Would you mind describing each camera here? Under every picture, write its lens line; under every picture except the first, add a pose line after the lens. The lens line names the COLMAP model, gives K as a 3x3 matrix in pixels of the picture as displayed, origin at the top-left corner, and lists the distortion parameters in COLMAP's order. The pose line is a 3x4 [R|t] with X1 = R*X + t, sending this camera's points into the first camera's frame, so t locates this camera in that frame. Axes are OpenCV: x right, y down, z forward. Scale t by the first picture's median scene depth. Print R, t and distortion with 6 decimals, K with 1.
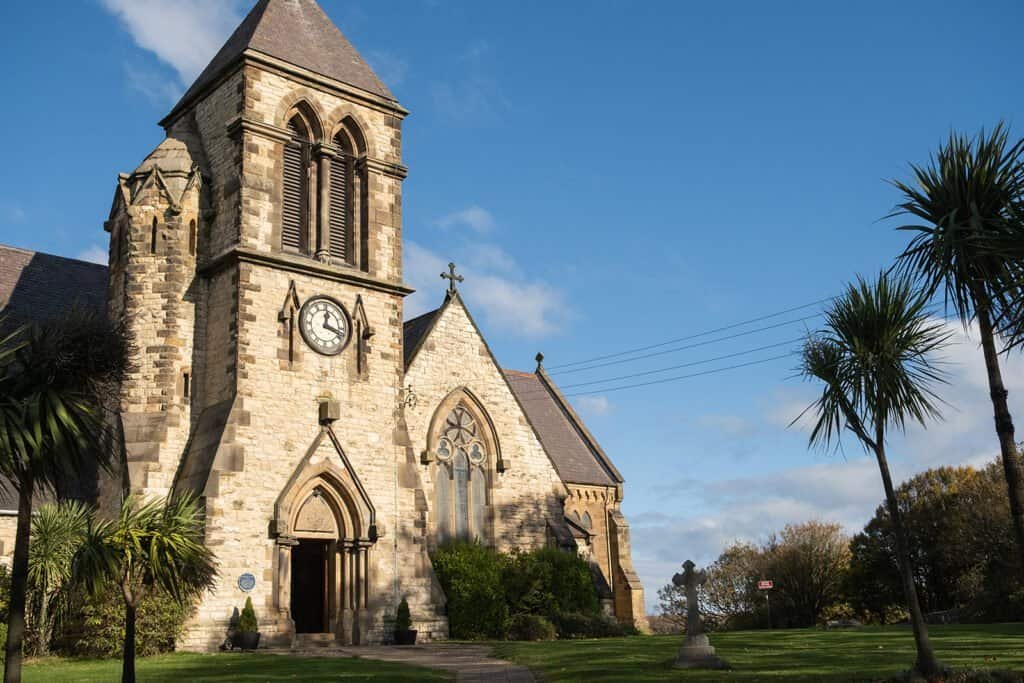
lens RADIAL K [[1208.5, 0, 513.4], [0, 1208.5, 356.9], [0, 0, 1]] dist [0.018526, 0.010773]
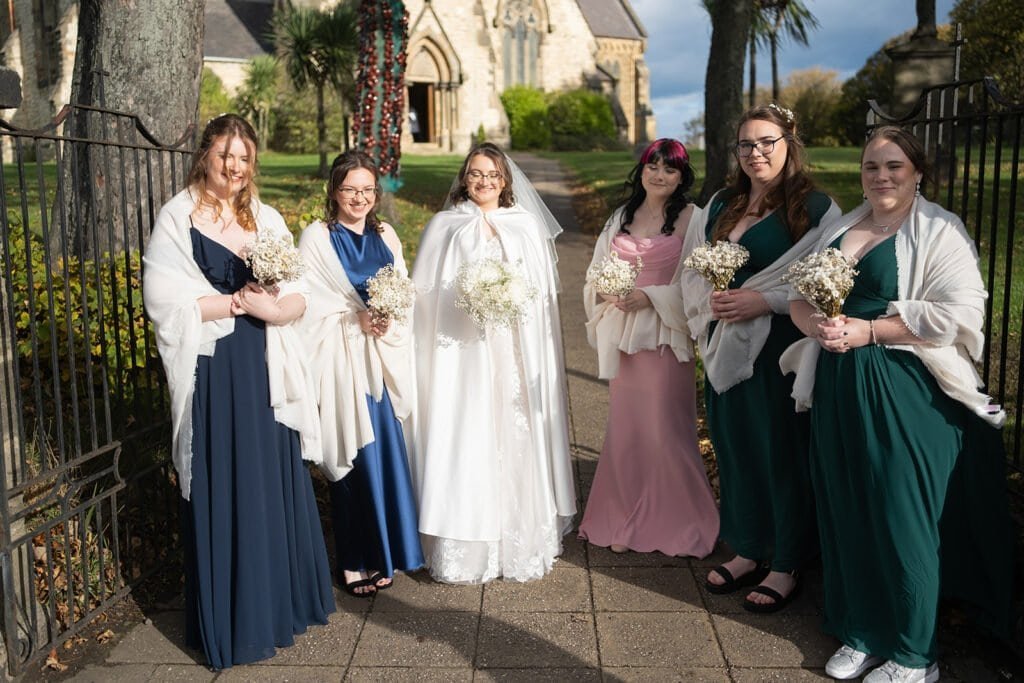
lens RADIAL K [[1208.5, 0, 513.4], [0, 1208.5, 356.9], [0, 0, 1]] dist [0.018526, 0.010773]
pose [[0.998573, 0.027091, -0.046024, 0.024321], [-0.007981, 0.927811, 0.372965, -0.084376], [0.052806, -0.372065, 0.926703, -0.463175]]
